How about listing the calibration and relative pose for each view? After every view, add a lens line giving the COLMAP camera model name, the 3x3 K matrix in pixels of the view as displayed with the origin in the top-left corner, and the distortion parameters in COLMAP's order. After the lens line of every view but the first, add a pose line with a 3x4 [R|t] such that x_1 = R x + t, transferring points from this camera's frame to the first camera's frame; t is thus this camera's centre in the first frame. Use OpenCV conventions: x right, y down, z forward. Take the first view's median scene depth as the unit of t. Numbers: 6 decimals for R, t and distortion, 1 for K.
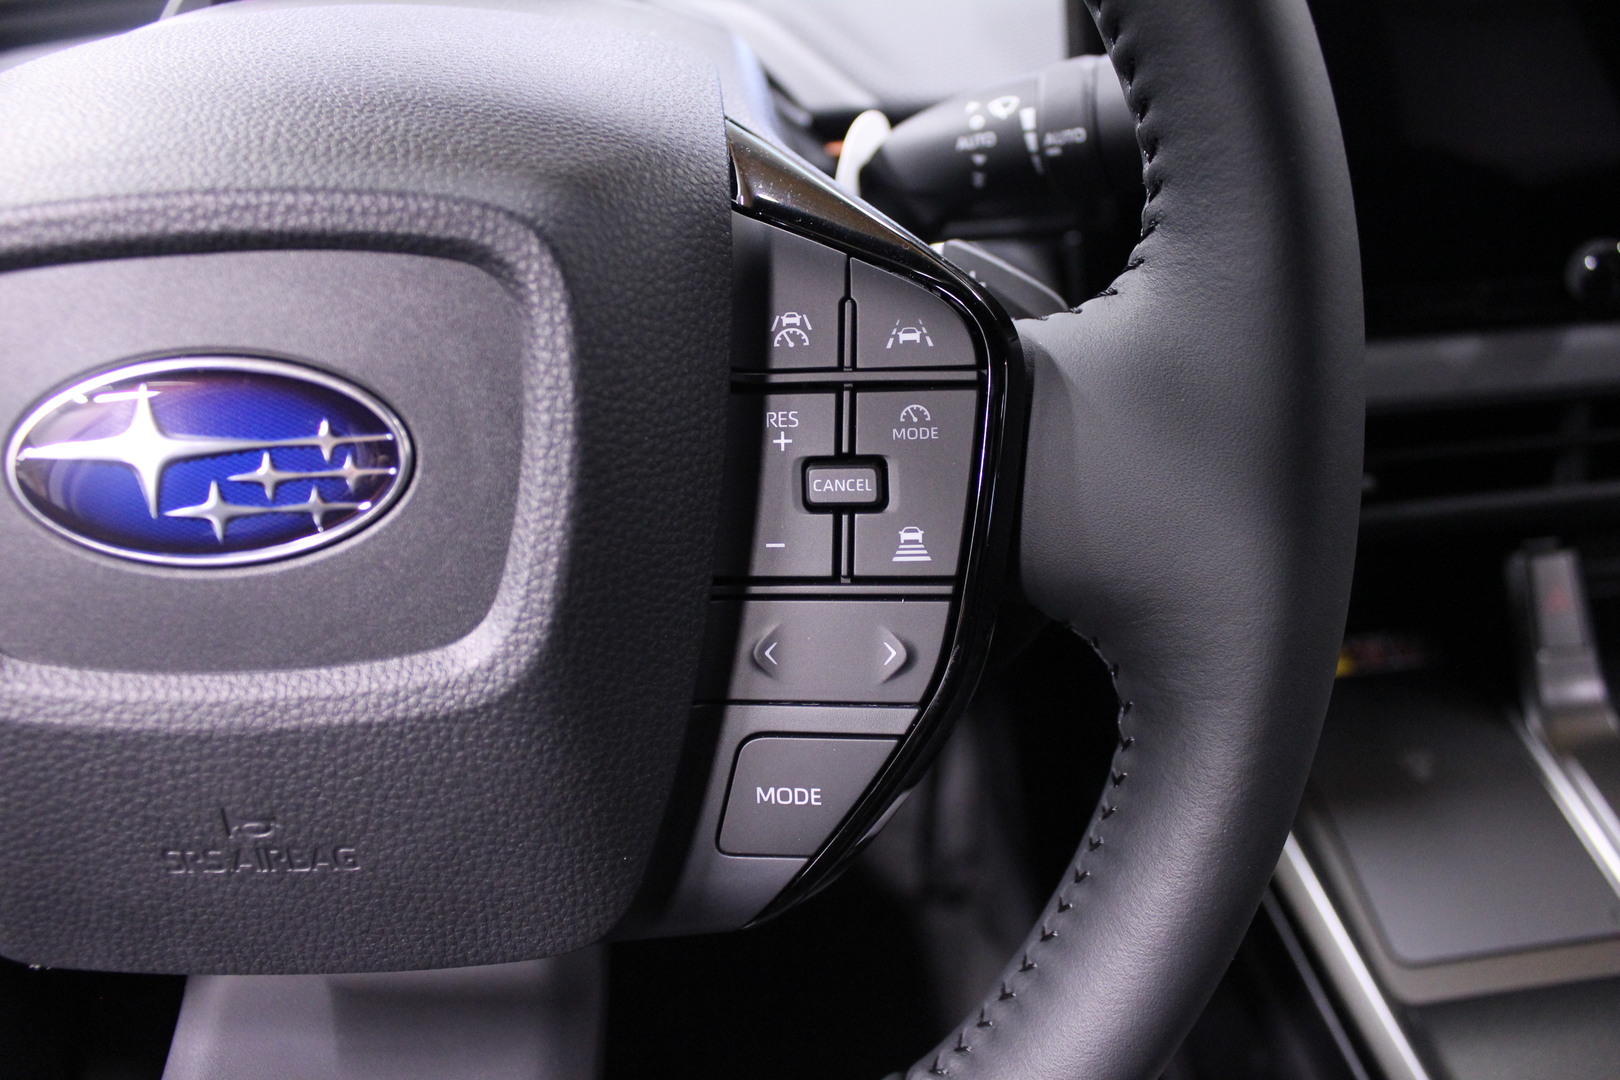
lens RADIAL K [[1288.4, 0, 810.0], [0, 1288.4, 540.0], [0, 0, 1]] dist [-0.169434, 0.121448]
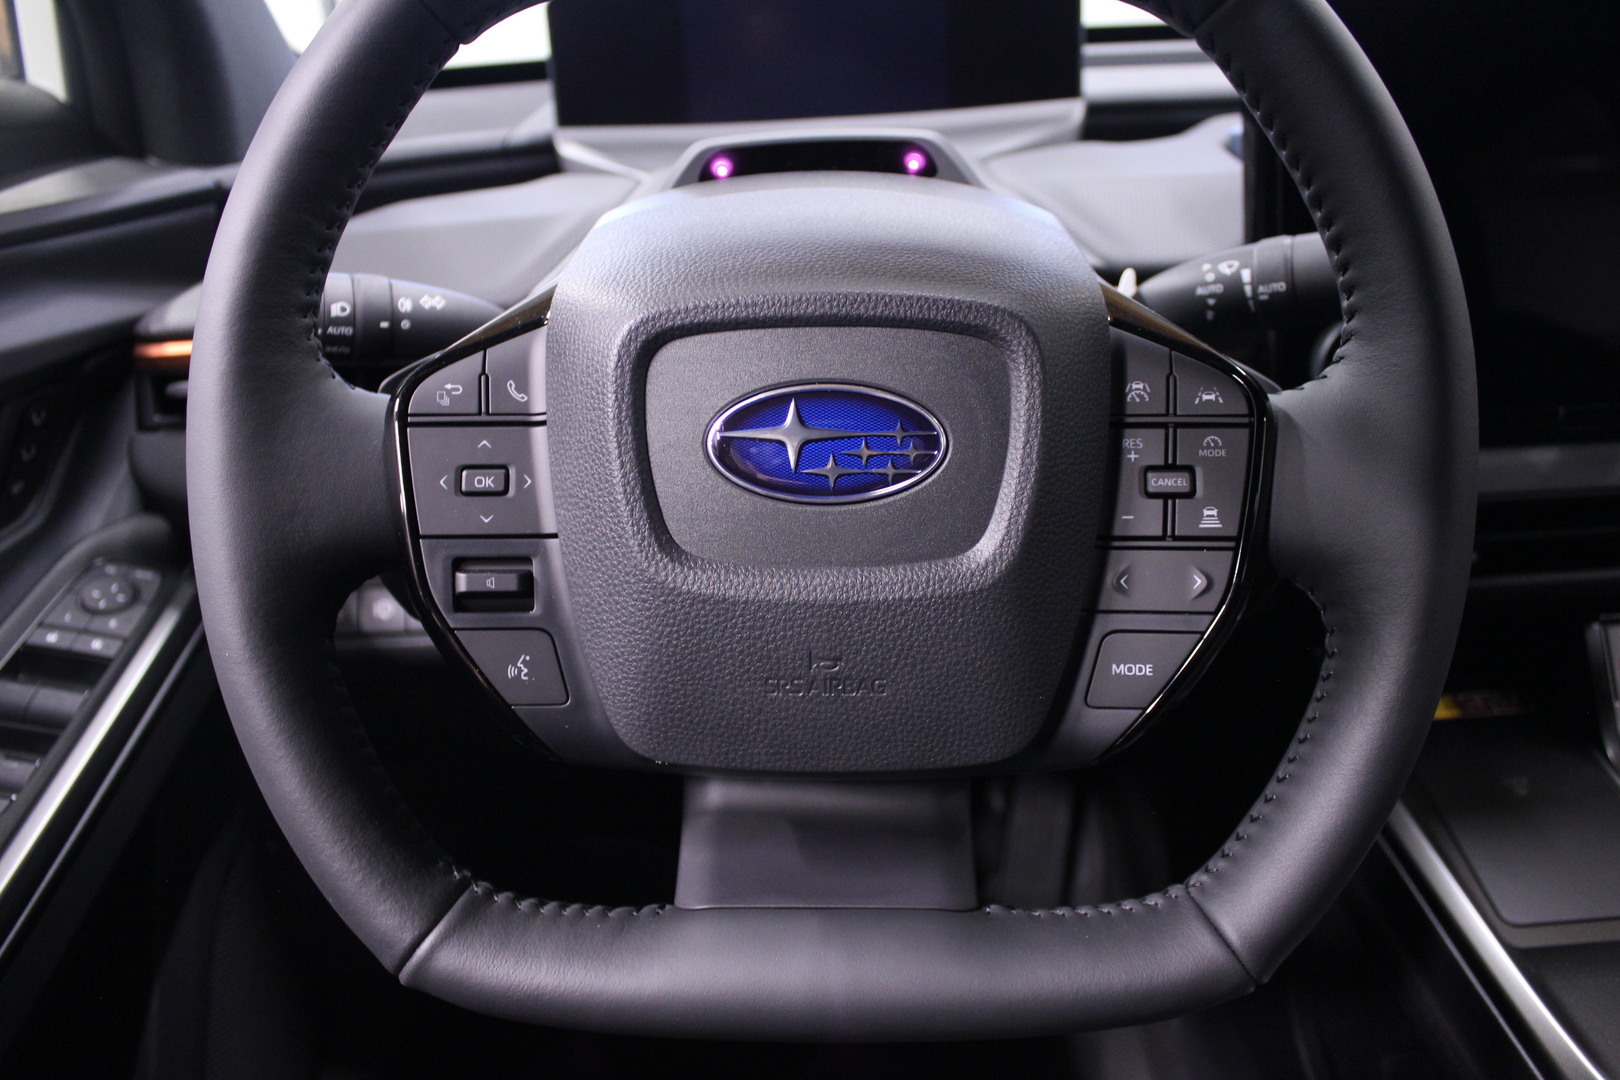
lens RADIAL K [[1288.4, 0, 810.0], [0, 1288.4, 540.0], [0, 0, 1]] dist [-0.169434, 0.121448]
pose [[0.997554, 0.031962, -0.062169, -0.348937], [-0.039190, 0.992151, -0.118747, 0.256835], [0.057886, 0.120893, 0.990976, -0.693365]]
